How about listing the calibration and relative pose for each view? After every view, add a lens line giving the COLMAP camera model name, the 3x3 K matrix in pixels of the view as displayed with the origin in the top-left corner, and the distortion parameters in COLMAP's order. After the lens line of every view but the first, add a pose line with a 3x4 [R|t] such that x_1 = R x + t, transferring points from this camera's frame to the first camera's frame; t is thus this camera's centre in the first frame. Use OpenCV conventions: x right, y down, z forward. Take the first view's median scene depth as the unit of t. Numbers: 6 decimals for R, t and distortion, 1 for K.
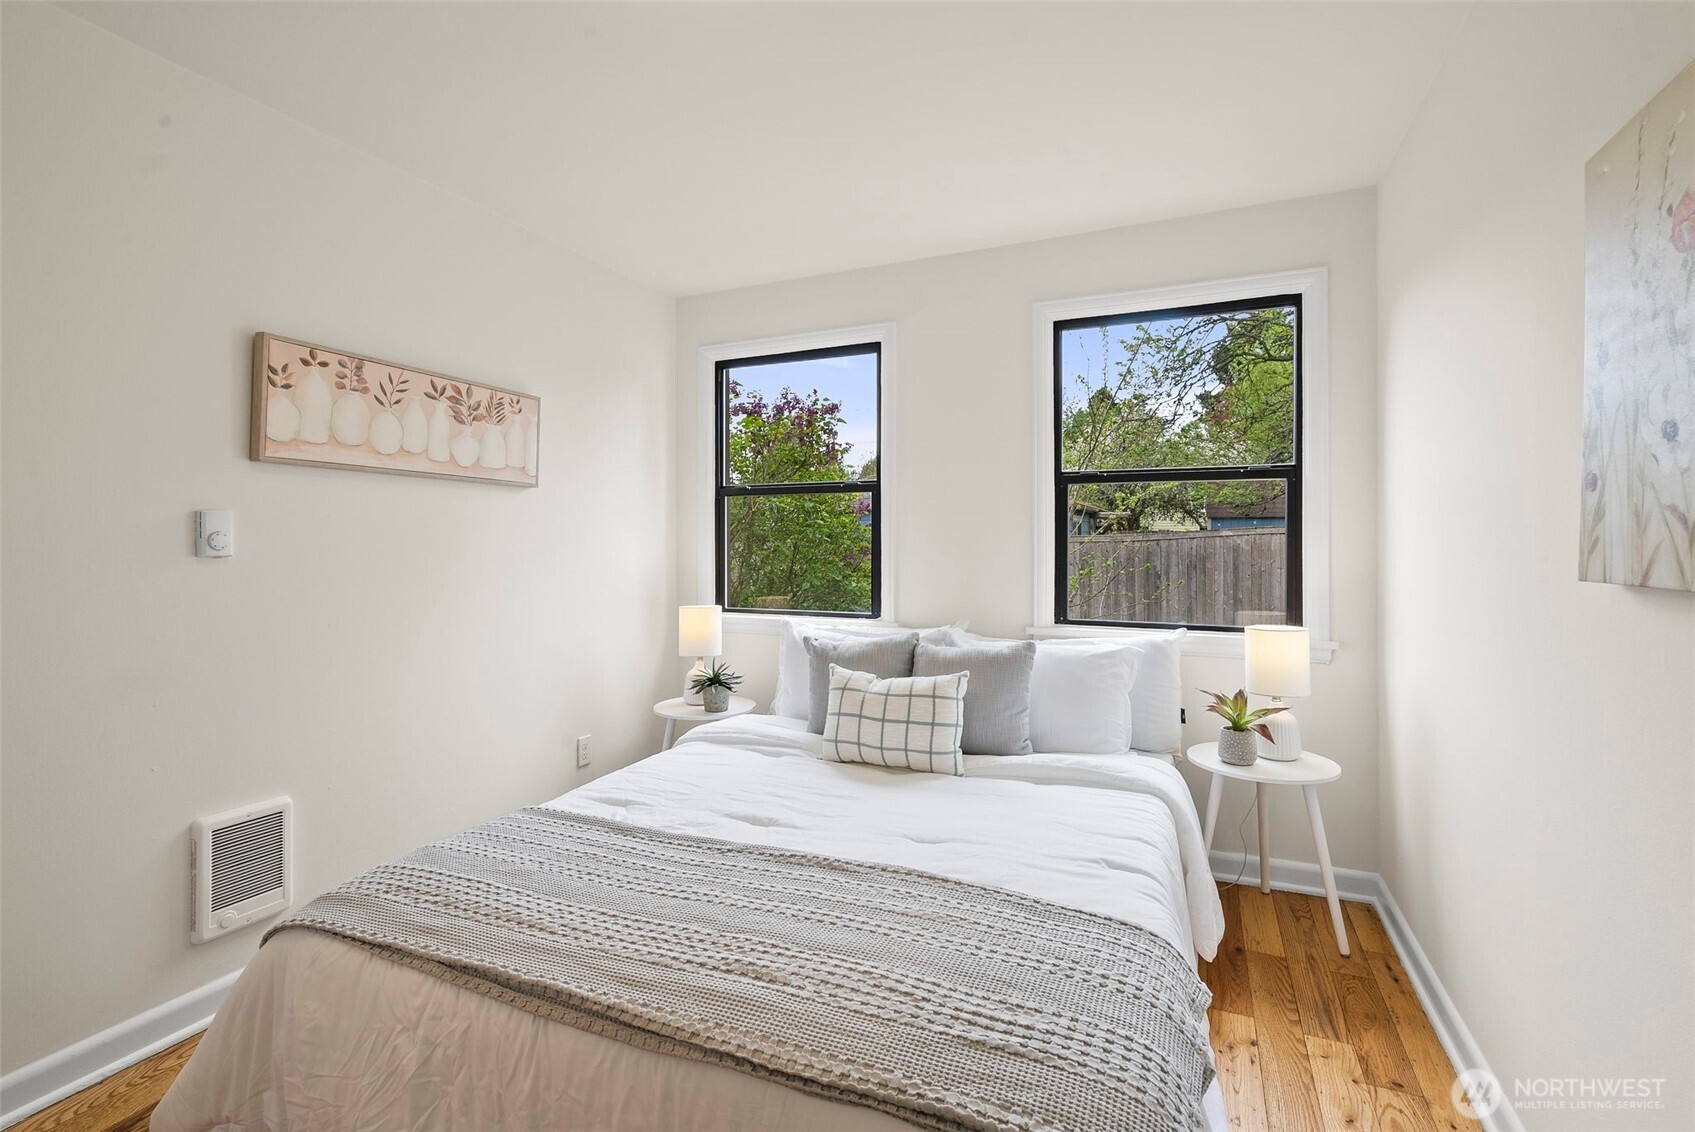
lens RADIAL K [[781.6, 0, 844.2], [0, 781.6, 550.9], [0, 0, 1]] dist [-0.000880, 0.001143]
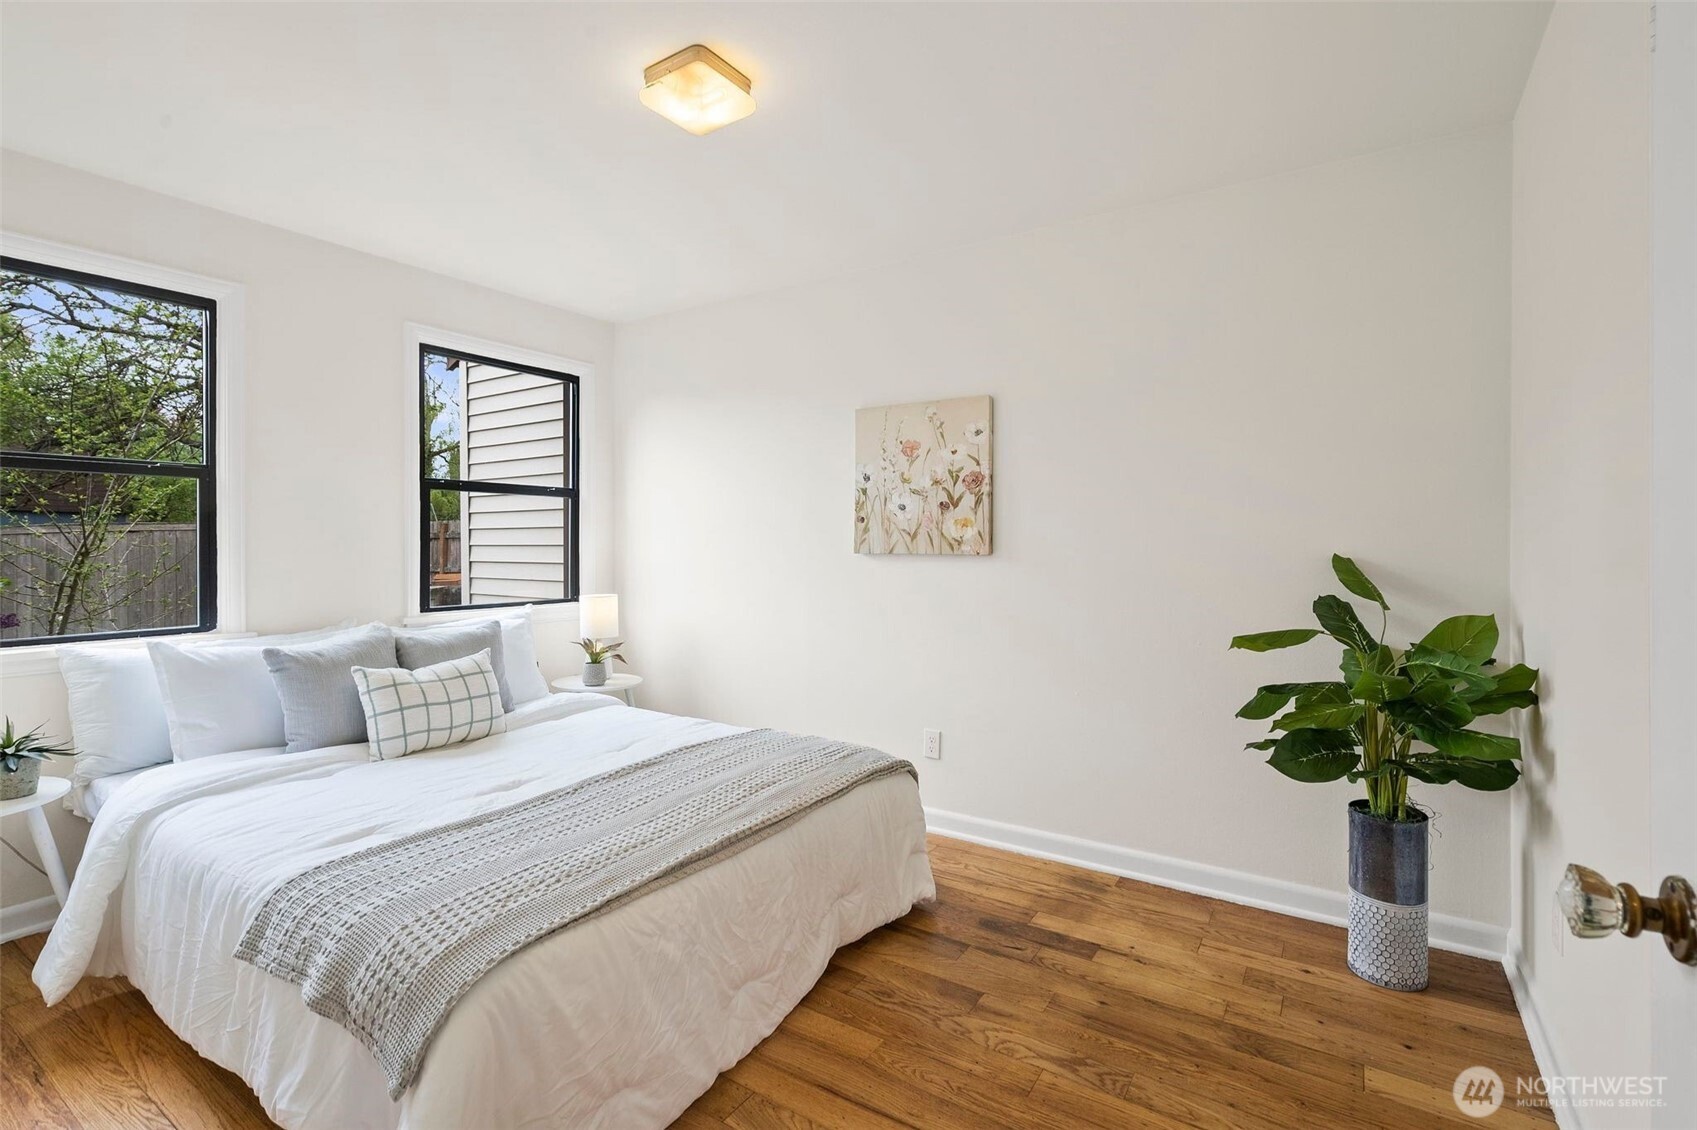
lens RADIAL K [[782.5, 0, 845.2], [0, 782.5, 549.9], [0, 0, 1]] dist [-0.000880, 0.001143]
pose [[0.148986, -0.007557, 0.988810, -1.356363], [0.011060, 0.999921, 0.005976, 0.006087], [-0.988778, 0.010046, 0.149057, 0.418428]]
